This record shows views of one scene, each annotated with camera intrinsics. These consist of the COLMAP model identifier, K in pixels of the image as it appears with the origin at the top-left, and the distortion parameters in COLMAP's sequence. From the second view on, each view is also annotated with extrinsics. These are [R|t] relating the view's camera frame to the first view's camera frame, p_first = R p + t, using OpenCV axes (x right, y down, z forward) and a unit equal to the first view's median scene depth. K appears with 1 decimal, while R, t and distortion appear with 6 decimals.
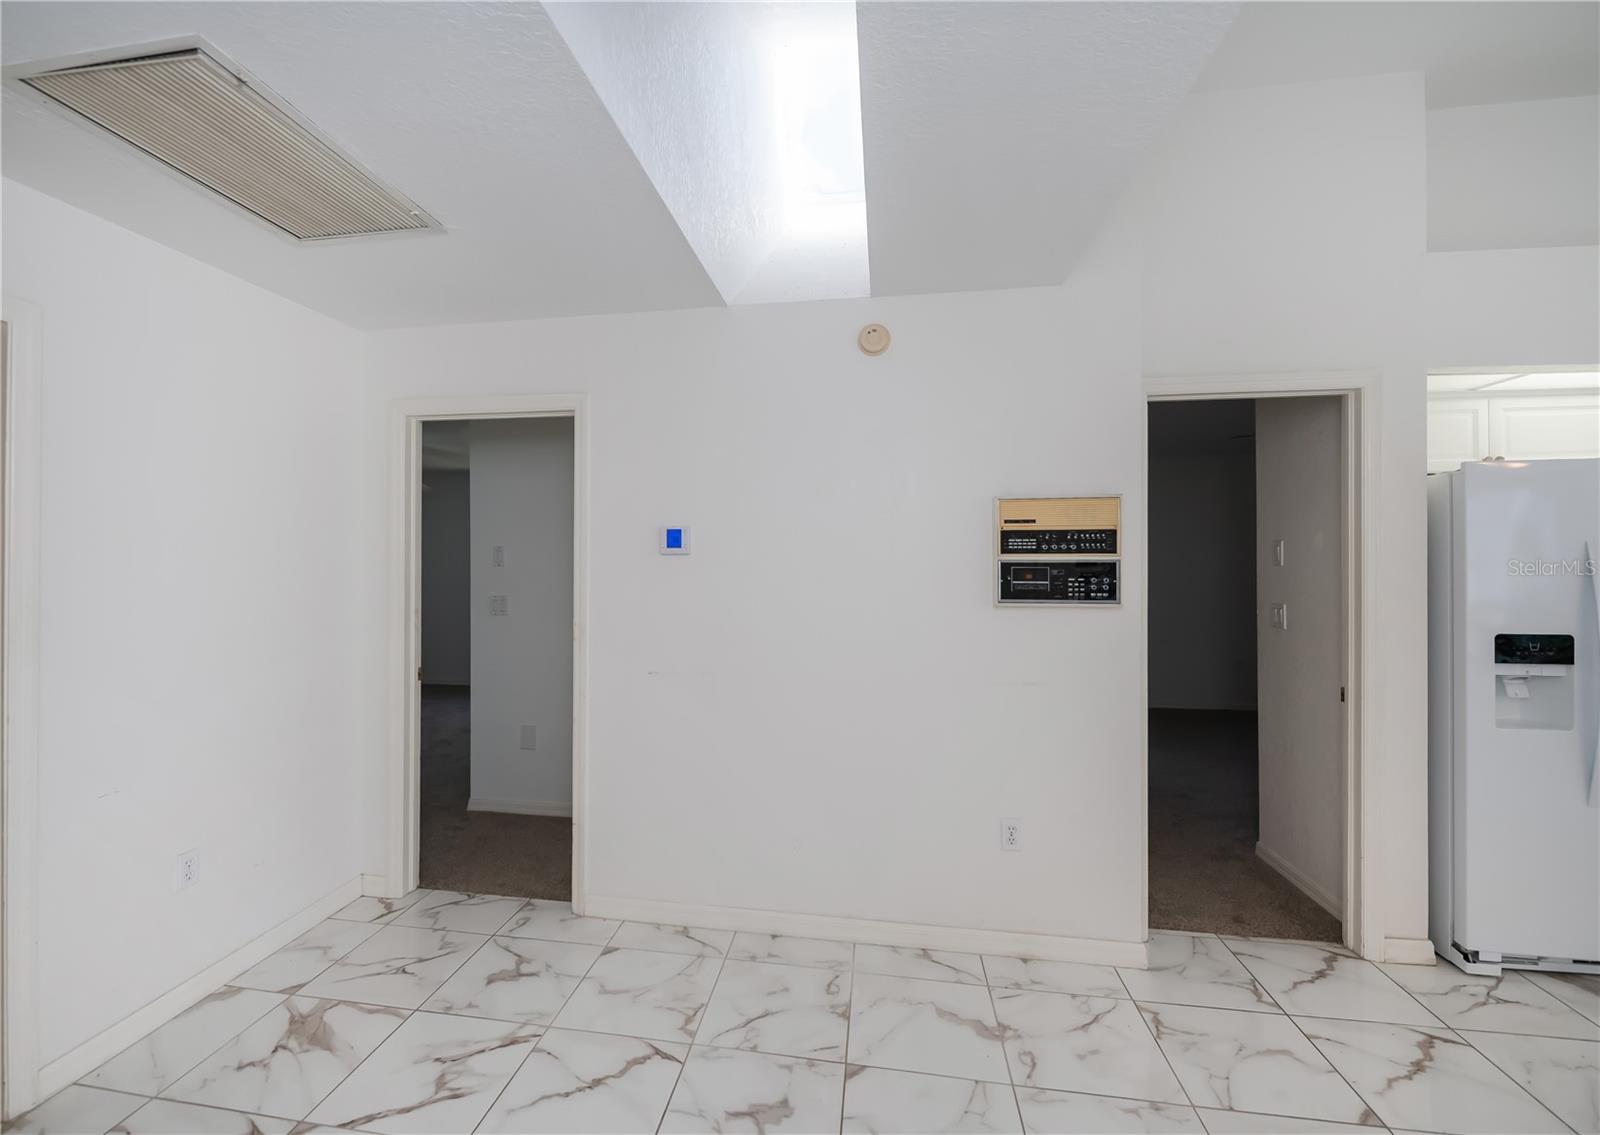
lens RADIAL K [[718.1, 0, 800.3], [0, 718.1, 566.5], [0, 0, 1]] dist [-0.004589, -0.000317]
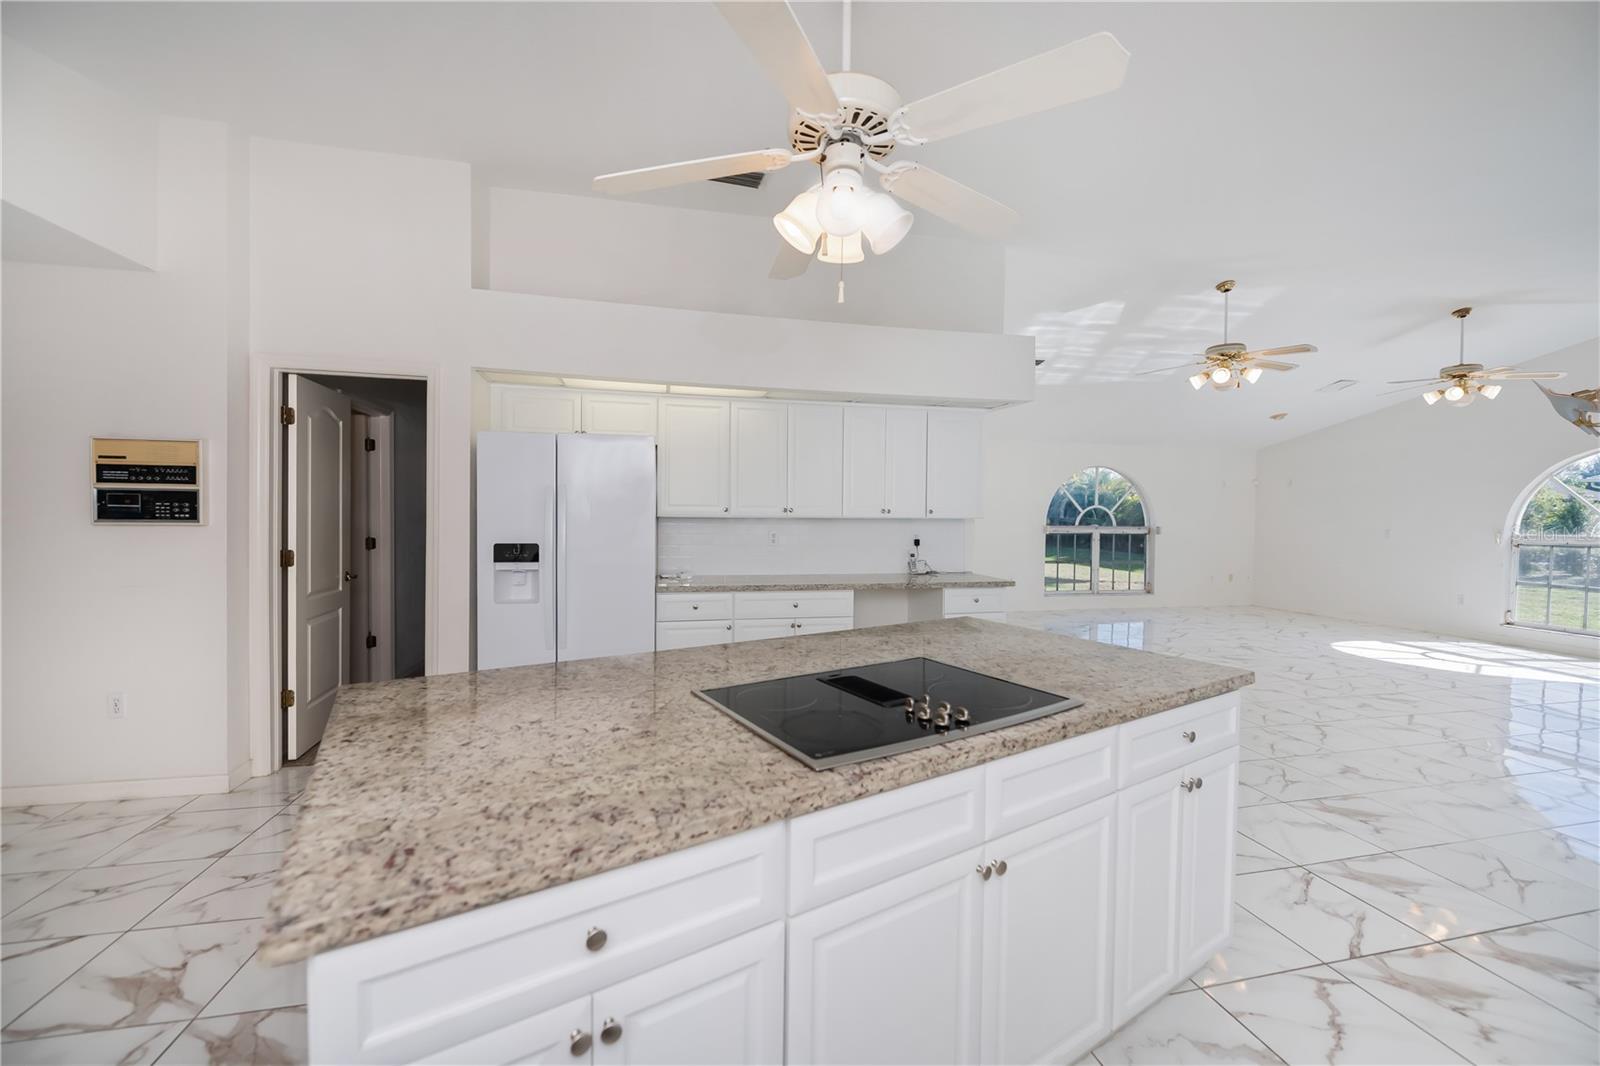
lens RADIAL K [[637.3, 0, 802.7], [0, 637.3, 532.4], [0, 0, 1]] dist [0.001083, -0.002809]
pose [[0.920380, 0.001772, 0.391020, 0.996740], [-0.013223, 0.999559, 0.026594, 0.023638], [-0.390801, -0.029647, 0.919998, -0.507075]]
